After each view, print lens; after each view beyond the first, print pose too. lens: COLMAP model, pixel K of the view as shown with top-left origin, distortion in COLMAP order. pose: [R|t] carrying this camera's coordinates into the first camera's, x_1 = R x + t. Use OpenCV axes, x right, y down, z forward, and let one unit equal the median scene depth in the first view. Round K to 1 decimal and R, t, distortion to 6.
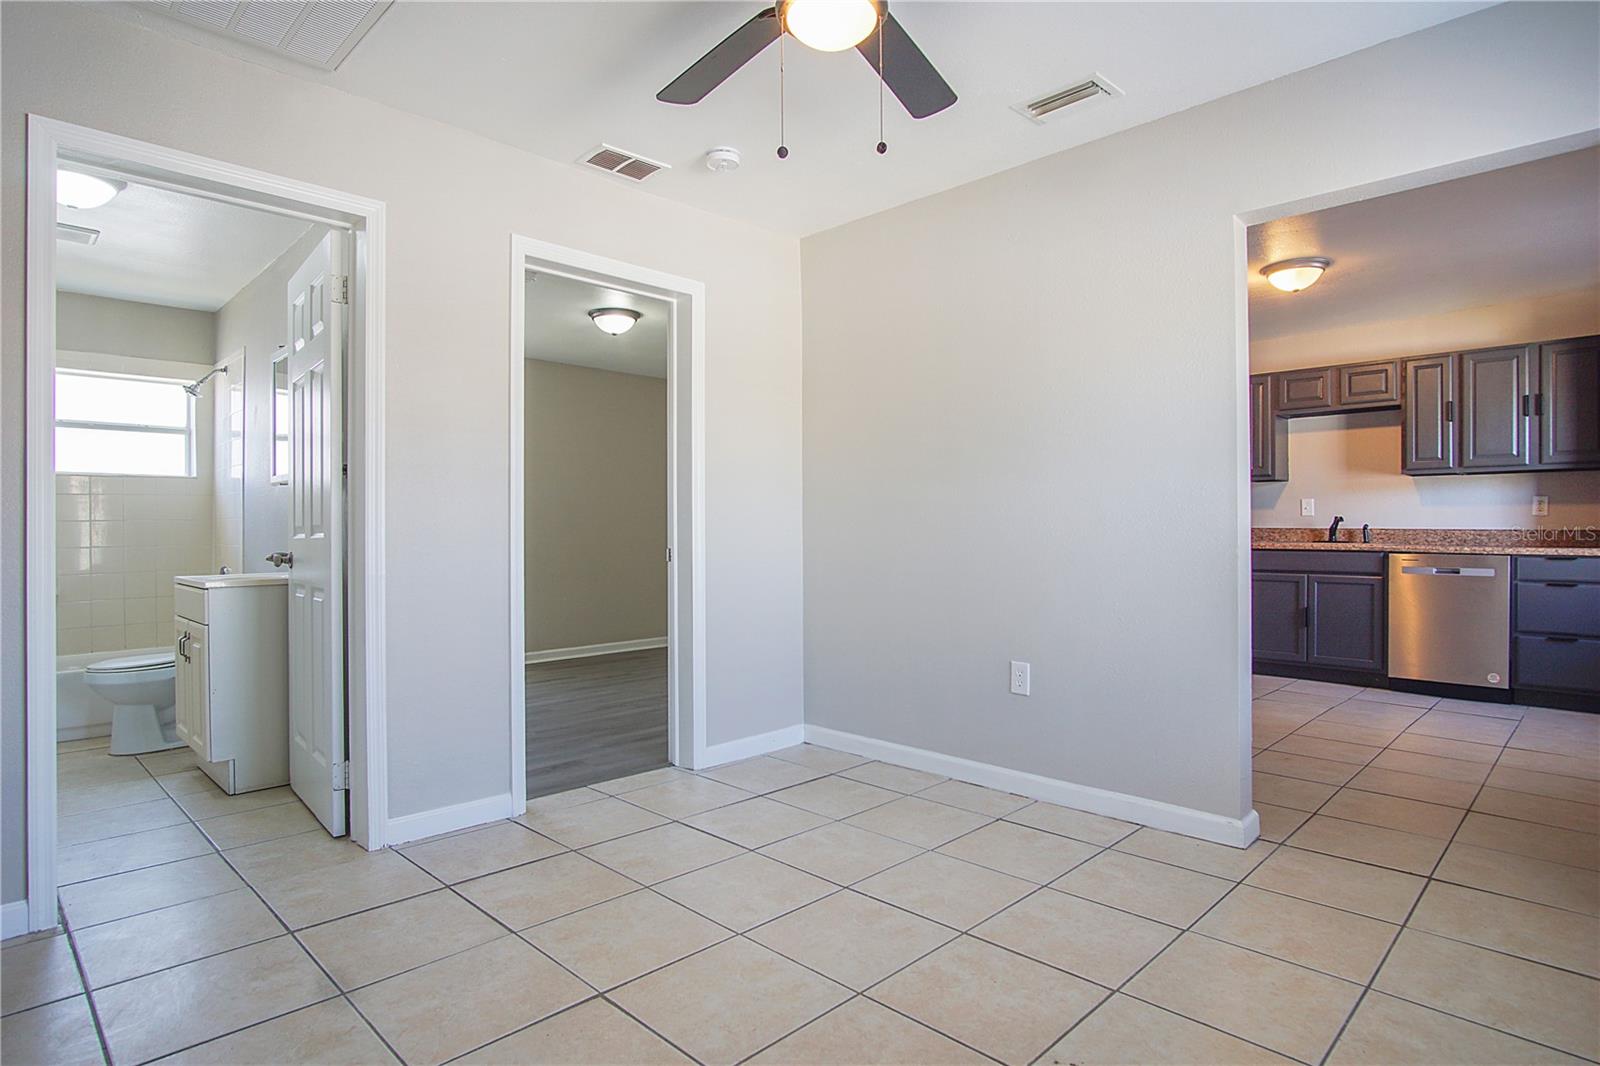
lens RADIAL K [[867.0, 0, 827.8], [0, 867.0, 525.0], [0, 0, 1]] dist [-0.028305, 0.009625]
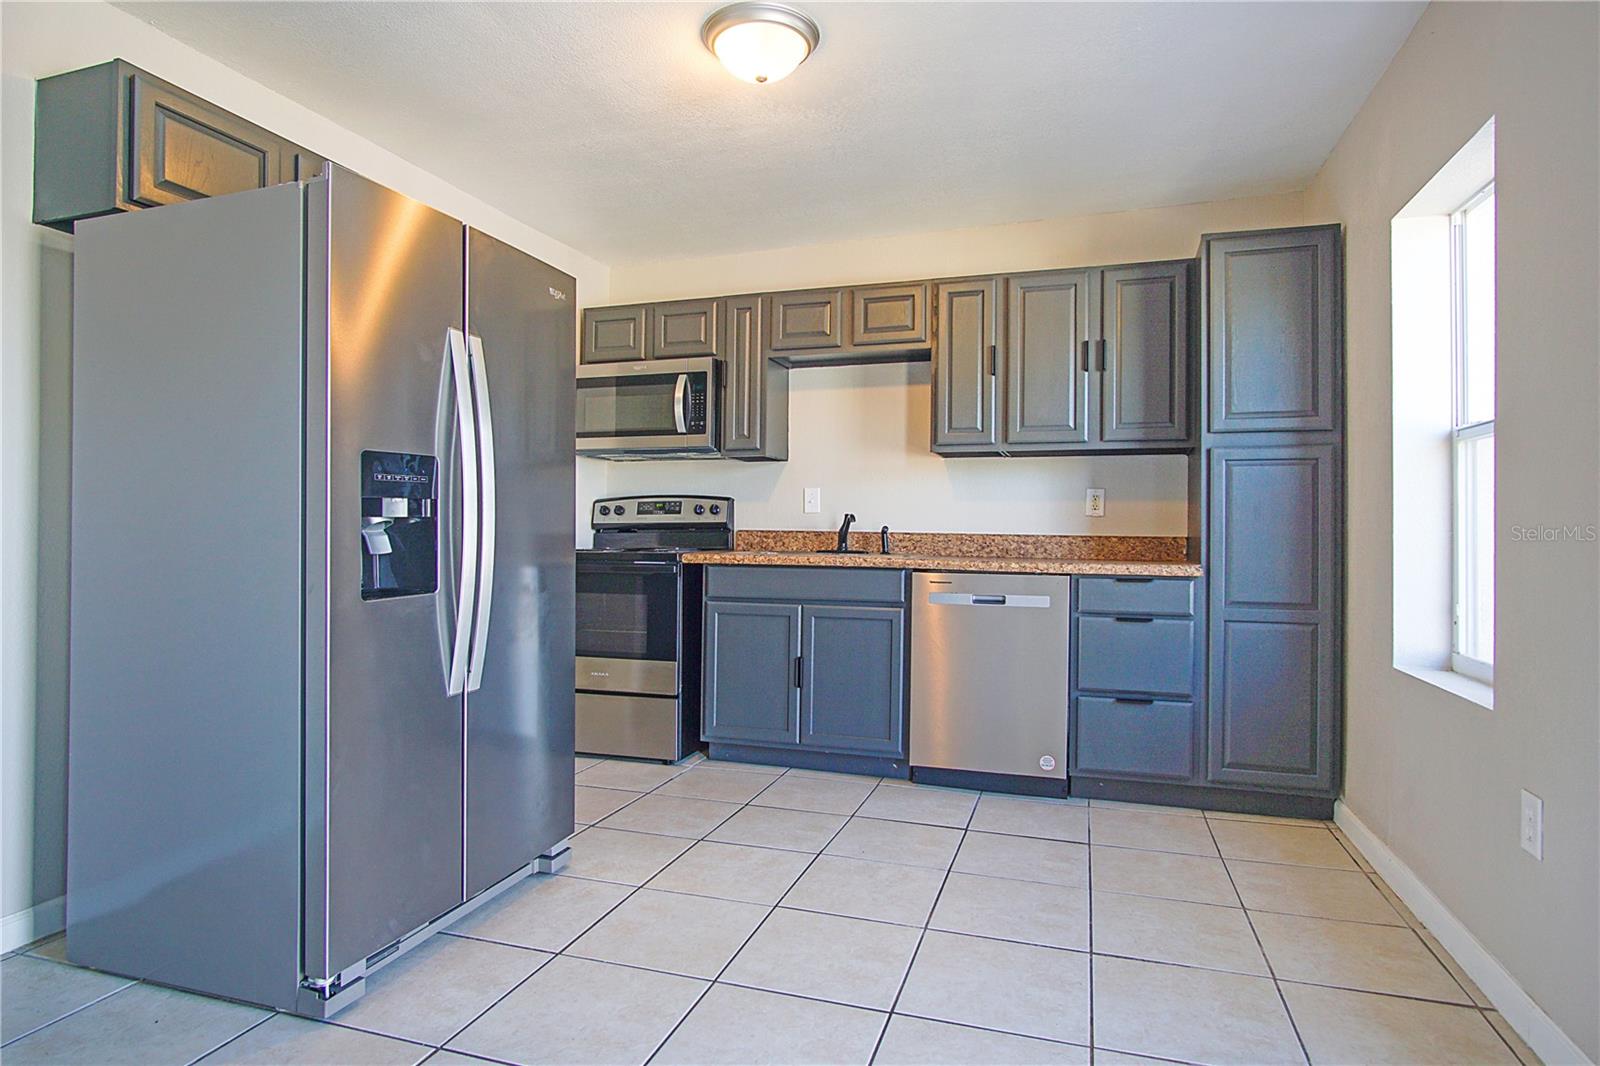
lens RADIAL K [[867.0, 0, 821.4], [0, 867.0, 524.6], [0, 0, 1]] dist [-0.028305, 0.009625]
pose [[0.895066, 0.009344, 0.445837, 0.303313], [-0.009383, 0.999954, -0.002120, -0.000208], [-0.445836, -0.002286, 0.895112, 0.449825]]
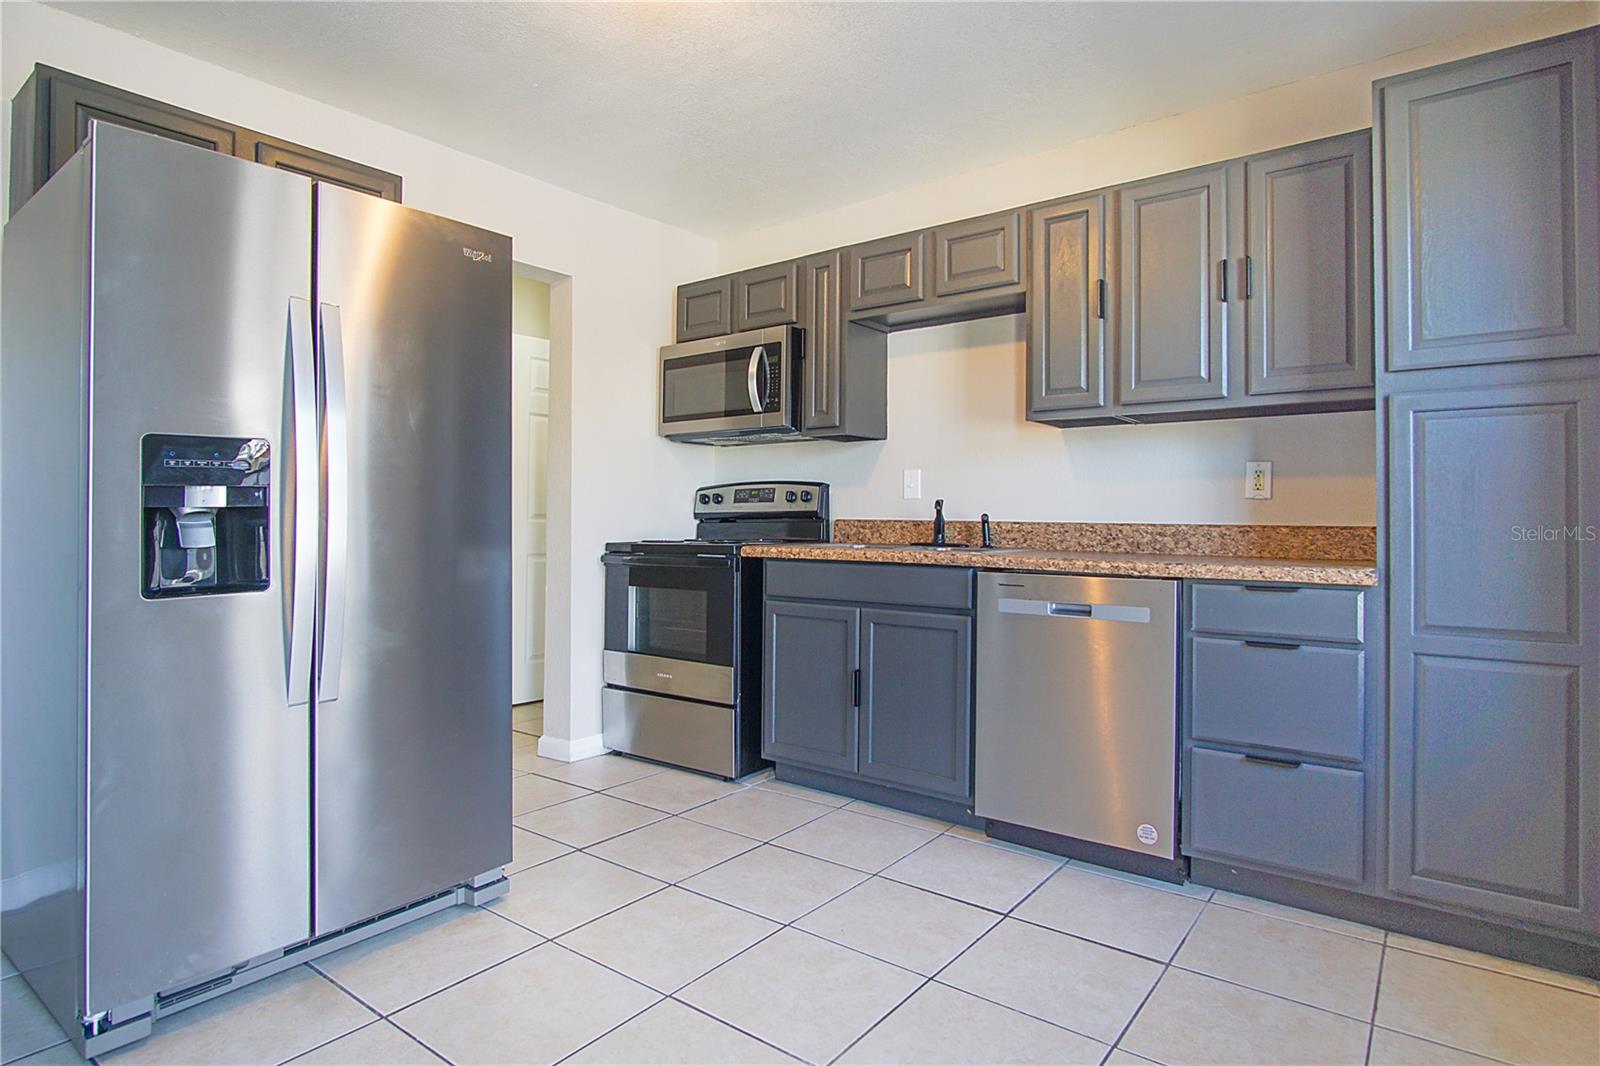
lens RADIAL K [[867.0, 0, 816.0], [0, 867.0, 507.8], [0, 0, 1]] dist [-0.028305, 0.009625]
pose [[0.992444, 0.004540, 0.122611, 0.493201], [-0.003698, 0.999968, -0.007091, -0.000526], [-0.122640, 0.006584, 0.992429, 0.500254]]
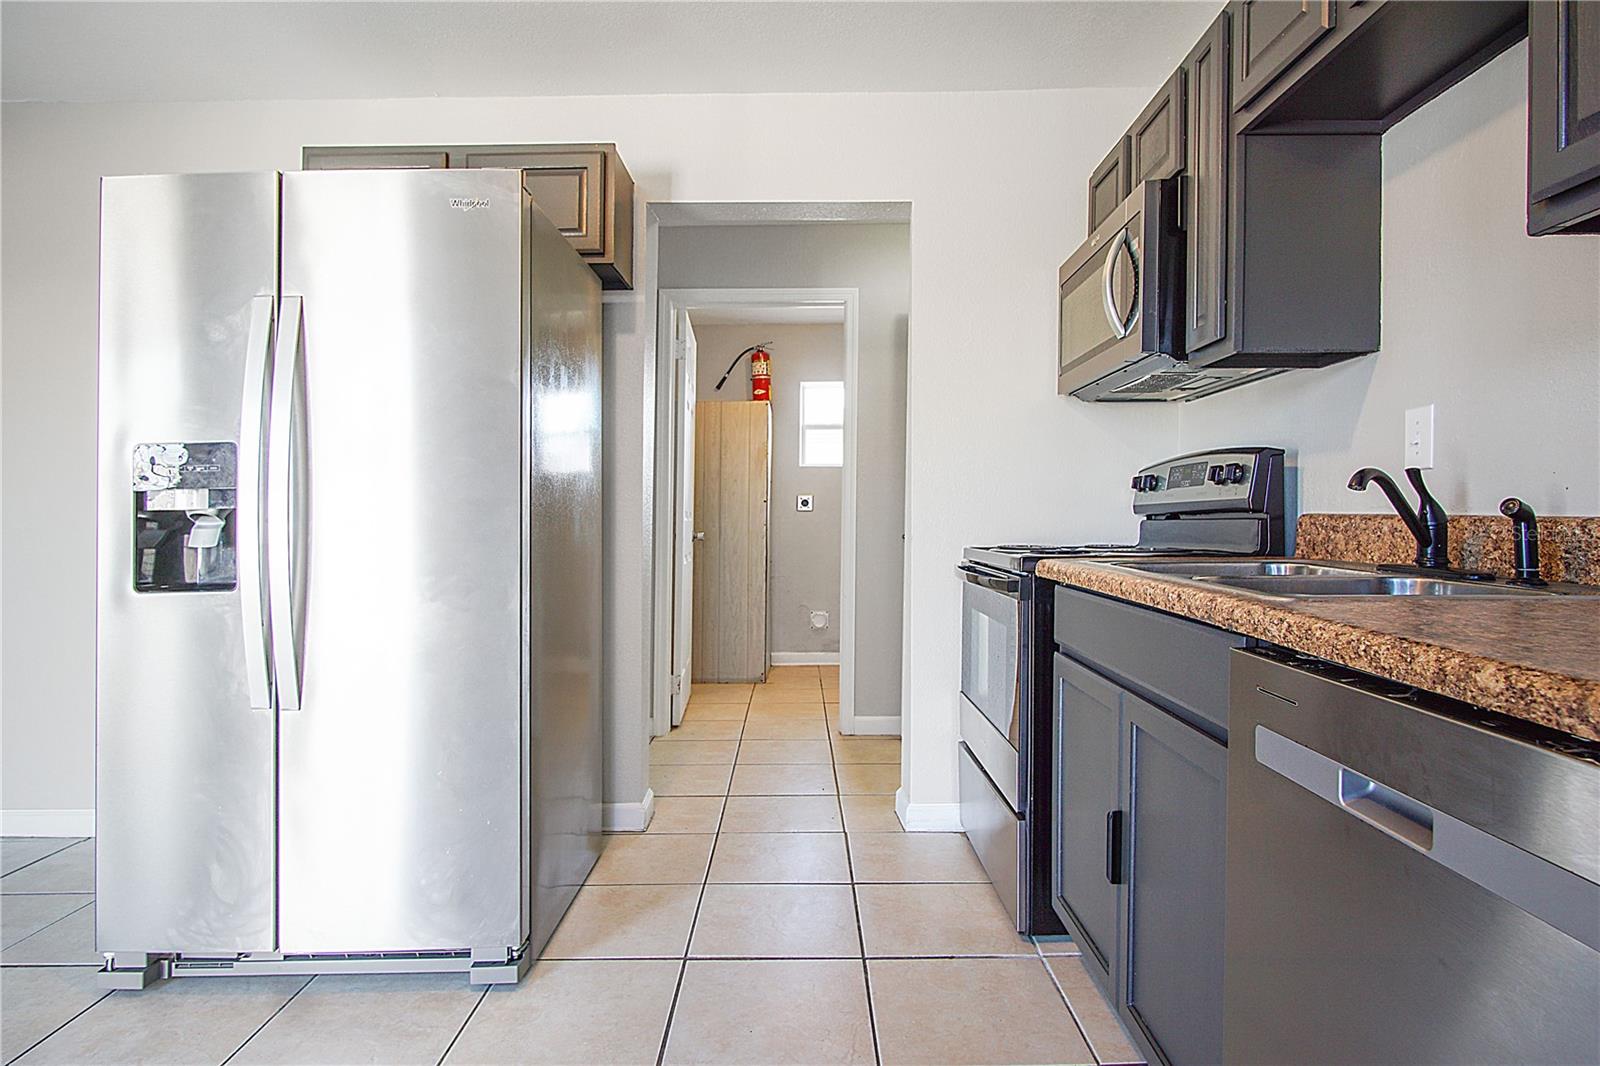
lens RADIAL K [[867.0, 0, 815.3], [0, 867.0, 512.3], [0, 0, 1]] dist [-0.028305, 0.009625]
pose [[0.701355, -0.004803, -0.712796, 0.721683], [0.006981, 0.999976, 0.000132, 0.001739], [0.712778, -0.005068, 0.701372, 0.791346]]
